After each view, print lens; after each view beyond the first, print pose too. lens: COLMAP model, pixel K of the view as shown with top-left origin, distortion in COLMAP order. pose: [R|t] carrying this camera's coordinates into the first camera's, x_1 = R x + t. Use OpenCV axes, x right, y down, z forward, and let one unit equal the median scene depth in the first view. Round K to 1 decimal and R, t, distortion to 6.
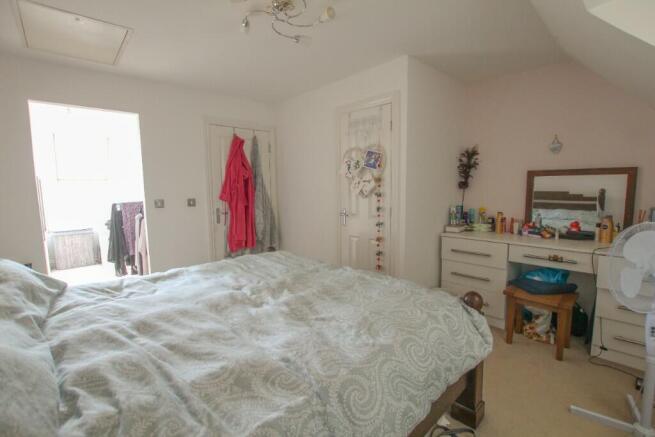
lens RADIAL K [[304.3, 0, 327.8], [0, 304.3, 216.3], [0, 0, 1]] dist [-0.004831, -0.000275]
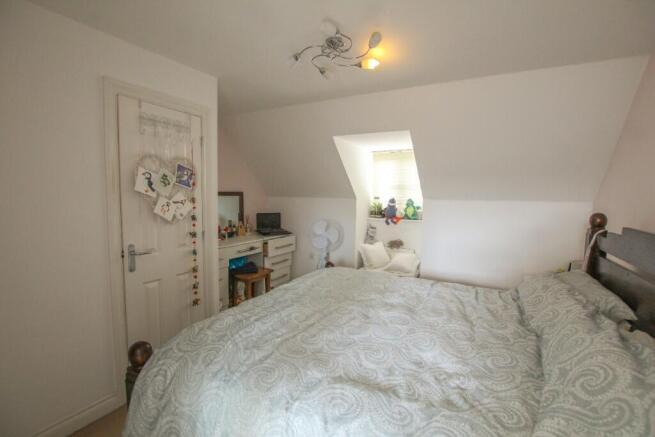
lens RADIAL K [[304.3, 0, 327.6], [0, 304.3, 219.2], [0, 0, 1]] dist [-0.004831, -0.000275]
pose [[-0.304932, -0.070994, 0.949724, -0.750277], [0.092974, 0.990235, 0.103874, -0.120143], [-0.947825, 0.119974, -0.295354, 0.887257]]
